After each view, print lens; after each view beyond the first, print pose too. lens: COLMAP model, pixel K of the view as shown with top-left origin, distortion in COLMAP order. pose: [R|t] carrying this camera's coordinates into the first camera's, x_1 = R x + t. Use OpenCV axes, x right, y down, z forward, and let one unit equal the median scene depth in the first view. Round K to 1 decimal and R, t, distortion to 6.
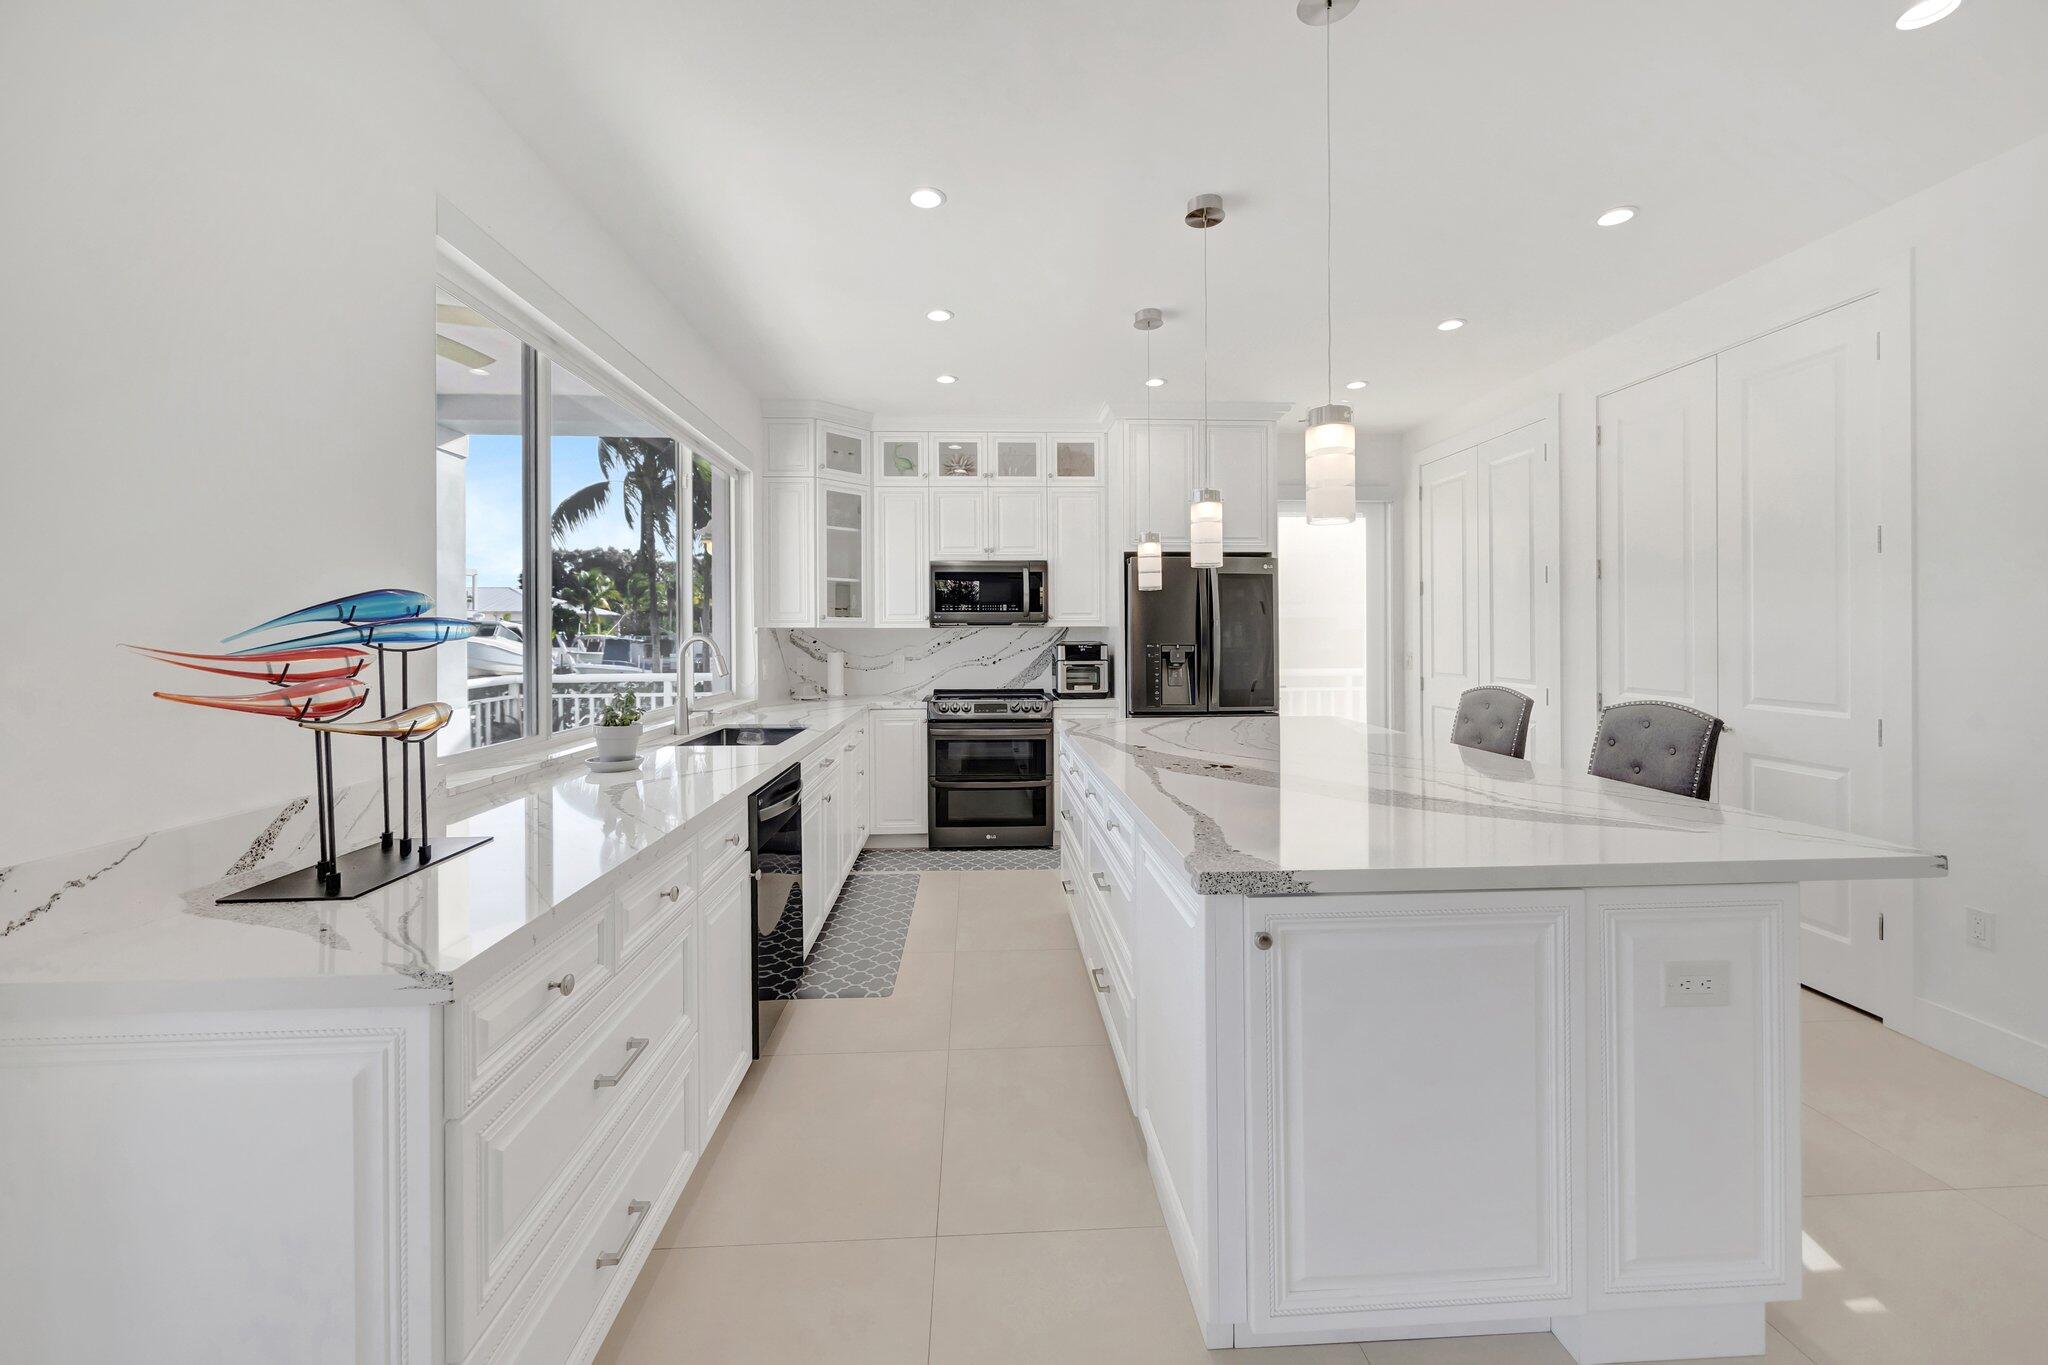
lens RADIAL K [[806.7, 0, 1028.9], [0, 806.7, 635.4], [0, 0, 1]] dist [-0.006230, -0.000260]
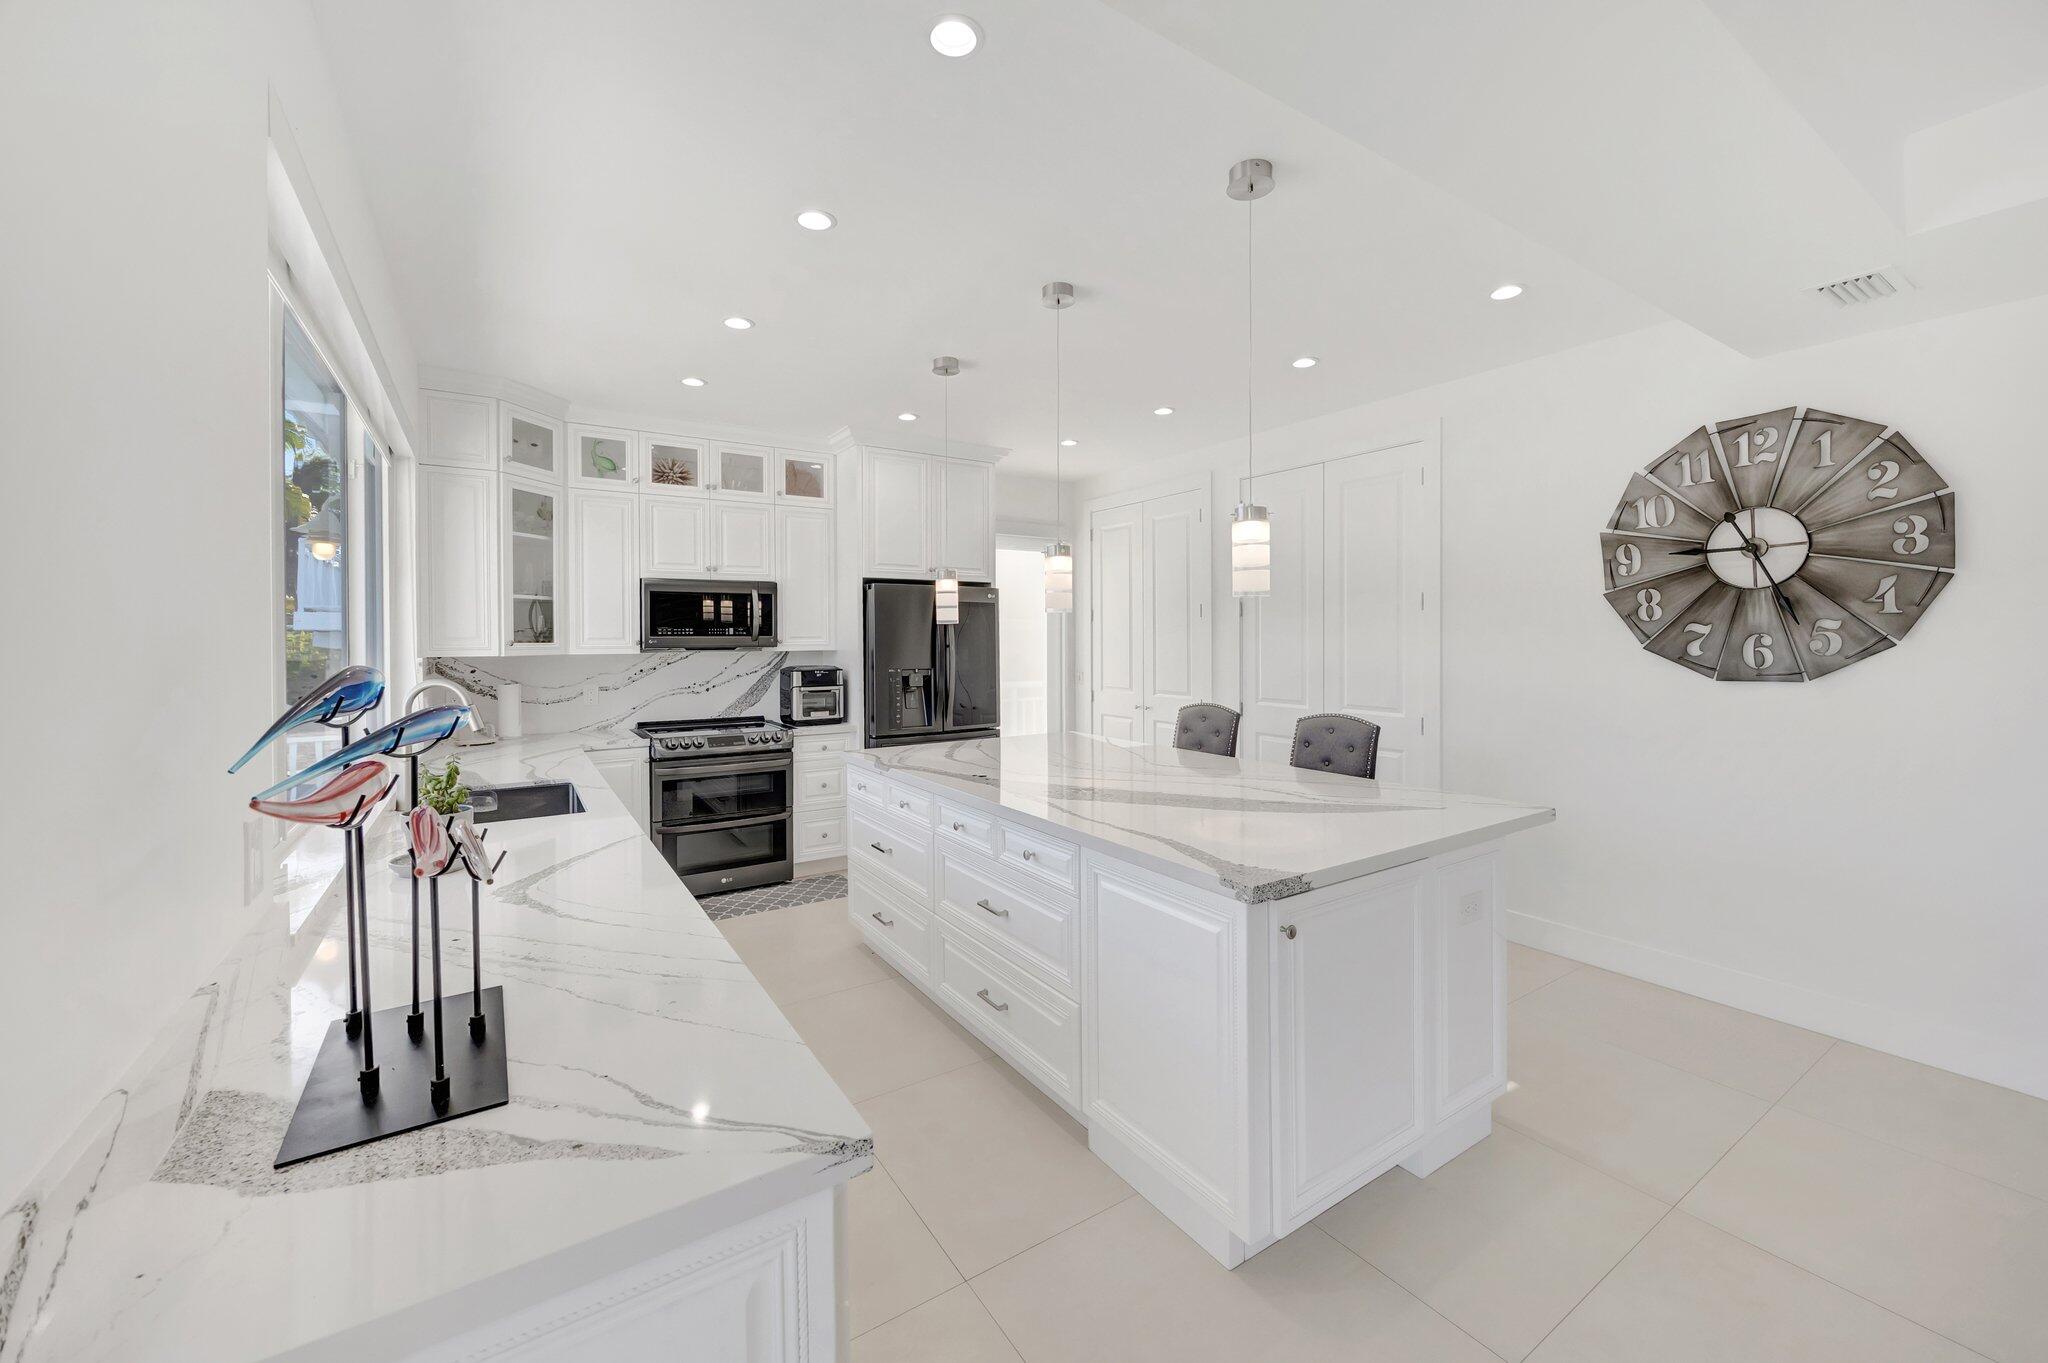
lens RADIAL K [[806.7, 0, 1028.9], [0, 806.7, 634.4], [0, 0, 1]] dist [-0.006230, -0.000260]
pose [[0.858711, 0.001299, 0.512458, -0.217806], [0.000199, 0.999996, -0.002869, -0.028816], [-0.512460, 0.002565, 0.858707, 0.029017]]
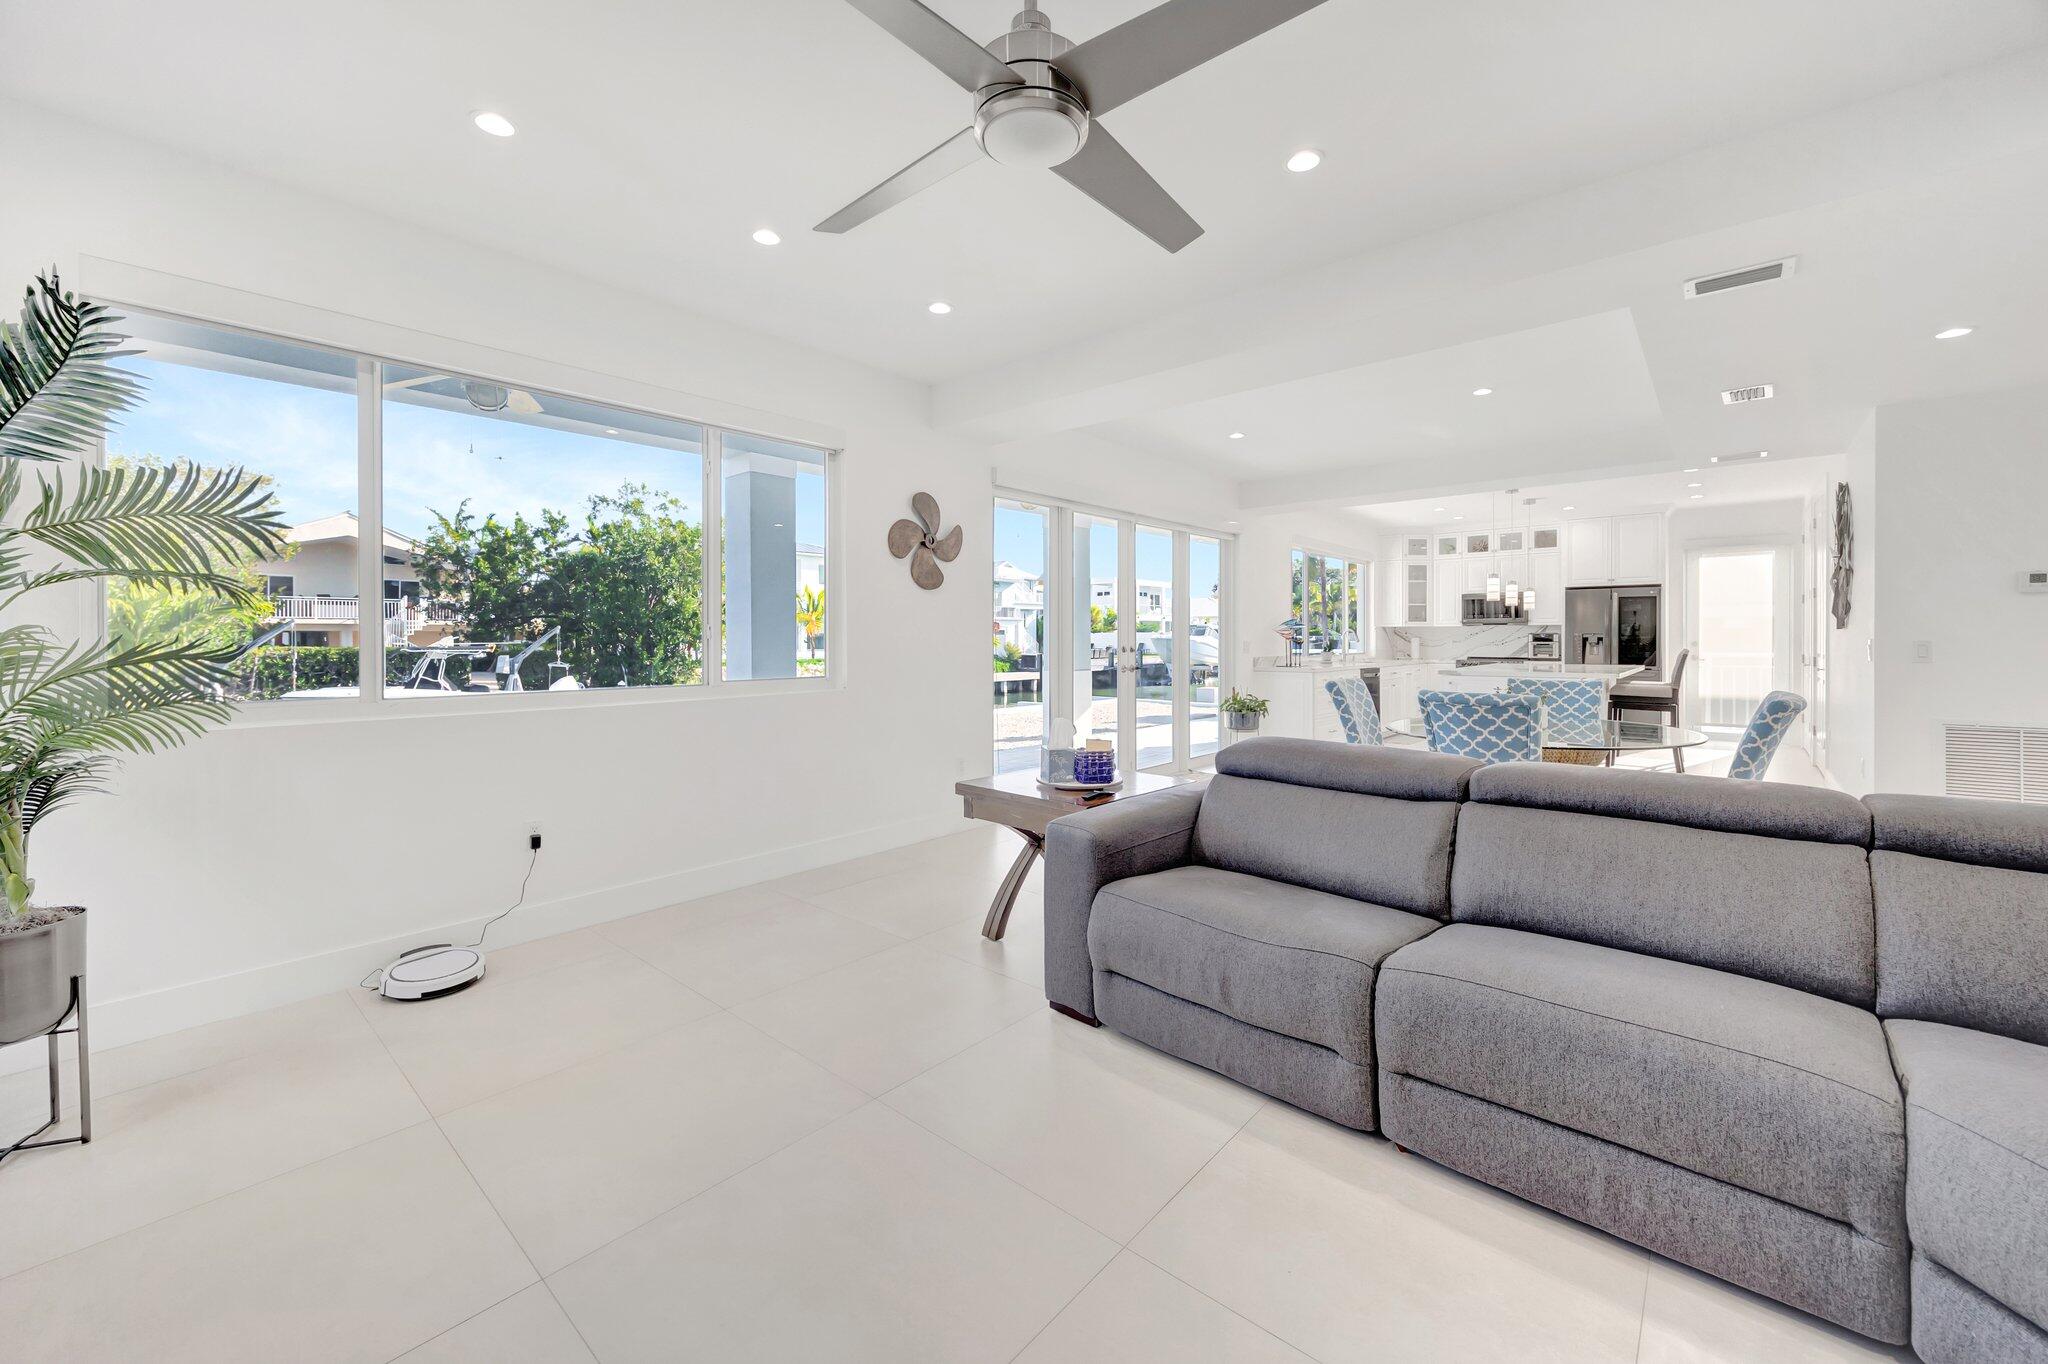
lens RADIAL K [[816.1, 0, 1020.2], [0, 816.1, 645.8], [0, 0, 1]] dist [0.009719, -0.000097]
pose [[0.701563, 0.009098, -0.712549, 0.608873], [-0.006181, 0.999959, 0.006682, 0.034967], [0.712581, -0.000283, 0.701590, -1.350369]]
